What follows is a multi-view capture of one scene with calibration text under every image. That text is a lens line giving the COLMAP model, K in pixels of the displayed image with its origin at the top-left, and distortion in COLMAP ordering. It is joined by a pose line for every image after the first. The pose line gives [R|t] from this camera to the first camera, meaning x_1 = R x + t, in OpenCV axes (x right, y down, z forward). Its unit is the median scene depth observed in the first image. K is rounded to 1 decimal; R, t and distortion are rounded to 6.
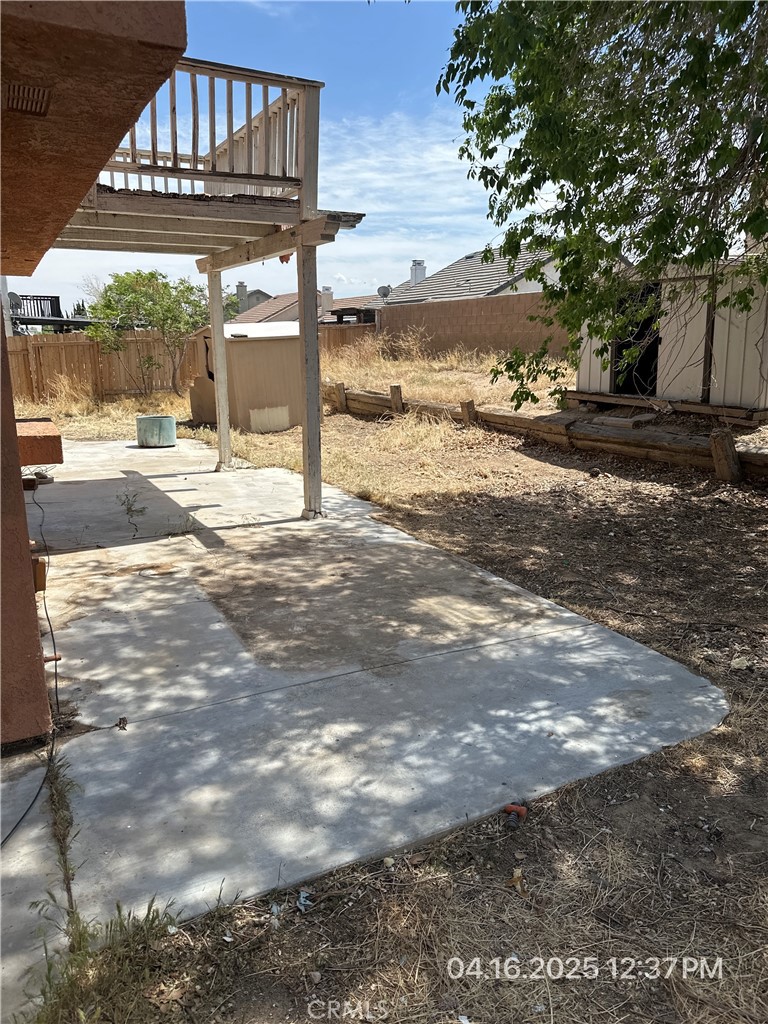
lens RADIAL K [[722.0, 0, 384.4], [0, 722.0, 514.5], [0, 0, 1]] dist [0.041599, -0.005936]
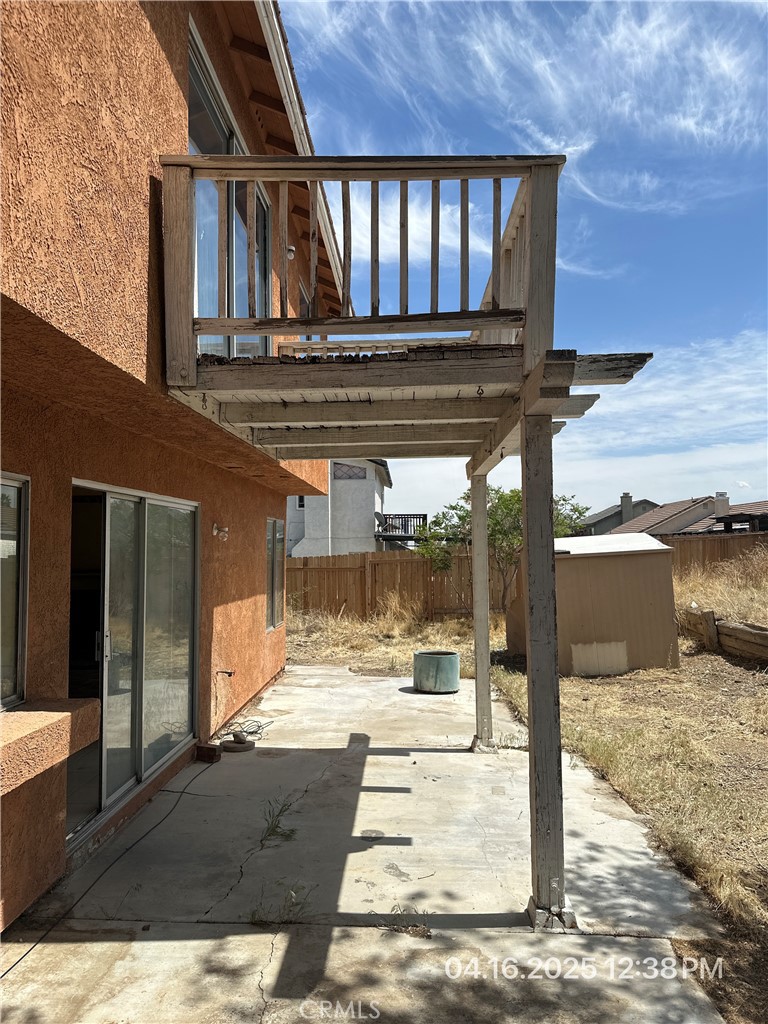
lens RADIAL K [[722.0, 0, 379.7], [0, 722.0, 513.1], [0, 0, 1]] dist [0.041599, -0.005936]
pose [[0.863114, -0.033820, -0.503875, 0.031780], [-0.109677, 0.961387, -0.252399, -0.060724], [0.492955, 0.273113, 0.826078, 0.214758]]
